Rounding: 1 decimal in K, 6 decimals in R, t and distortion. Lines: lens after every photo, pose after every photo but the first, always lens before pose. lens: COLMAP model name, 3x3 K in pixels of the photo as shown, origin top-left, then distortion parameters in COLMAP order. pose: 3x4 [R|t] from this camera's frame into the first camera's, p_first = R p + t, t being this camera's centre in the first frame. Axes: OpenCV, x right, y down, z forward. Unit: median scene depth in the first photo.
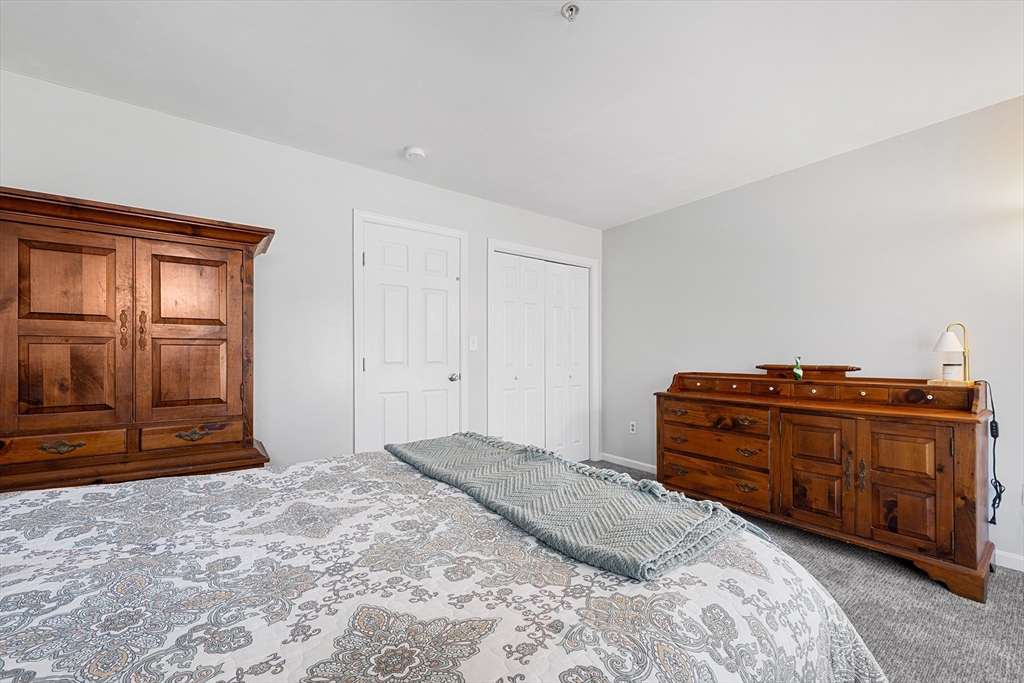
lens RADIAL K [[409.1, 0, 508.3], [0, 409.1, 351.9], [0, 0, 1]] dist [-0.000483, 0.000278]
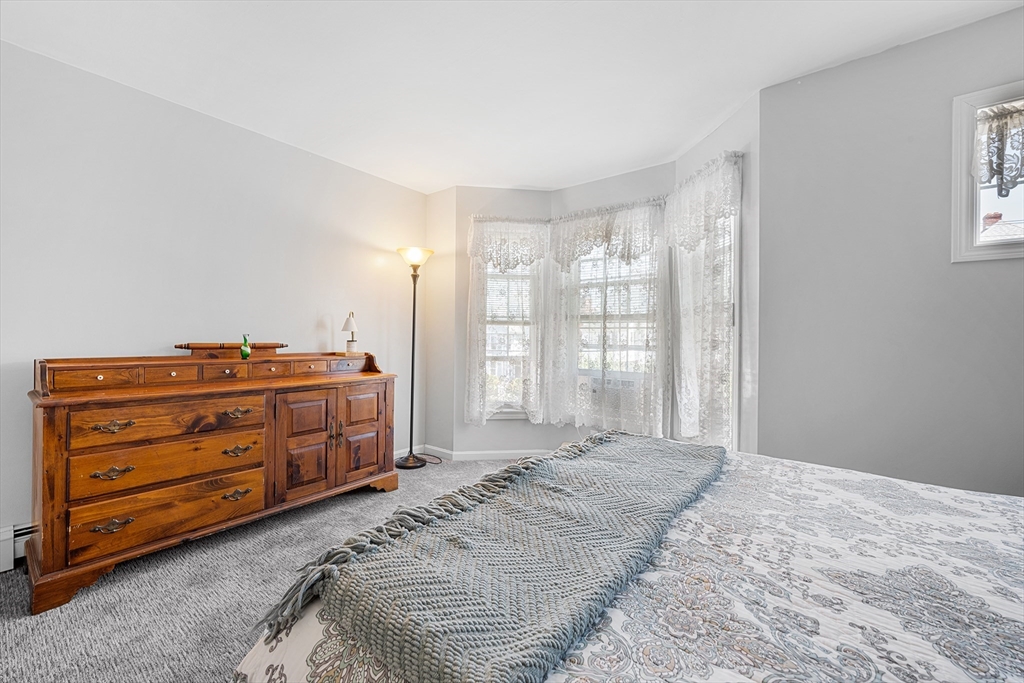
lens RADIAL K [[409.7, 0, 513.8], [0, 409.7, 336.1], [0, 0, 1]] dist [-0.000118, 0.000048]
pose [[-0.285048, 0.000511, 0.958513, -0.353672], [-0.022537, 0.999720, -0.007235, 0.010641], [-0.958248, -0.023664, -0.284957, 0.713726]]
